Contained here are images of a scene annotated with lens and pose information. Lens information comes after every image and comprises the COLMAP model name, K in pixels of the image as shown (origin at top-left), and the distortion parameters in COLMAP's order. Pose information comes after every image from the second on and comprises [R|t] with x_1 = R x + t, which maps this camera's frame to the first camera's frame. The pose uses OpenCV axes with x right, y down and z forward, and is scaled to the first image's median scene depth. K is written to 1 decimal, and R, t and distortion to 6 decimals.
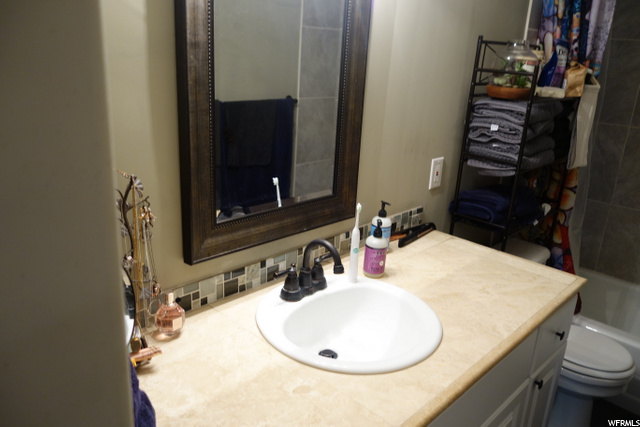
lens RADIAL K [[501.4, 0, 318.0], [0, 501.4, 213.6], [0, 0, 1]] dist [0.001223, -0.001164]
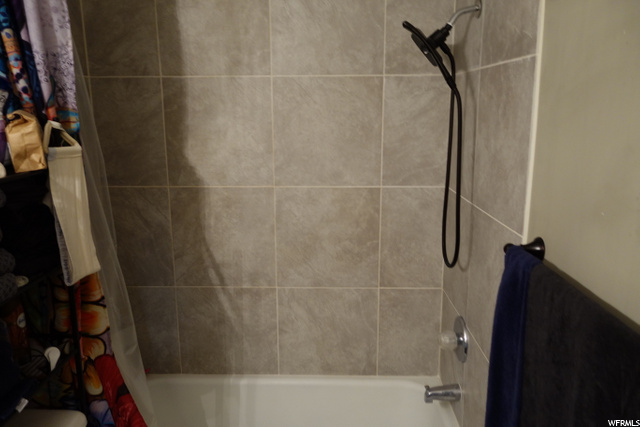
lens RADIAL K [[501.4, 0, 320.8], [0, 501.4, 214.3], [0, 0, 1]] dist [0.001223, -0.001164]
pose [[0.723367, -0.196391, 0.661945, 0.346994], [0.252360, 0.967567, 0.011288, -0.104691], [-0.642694, 0.158883, 0.749467, 0.355725]]
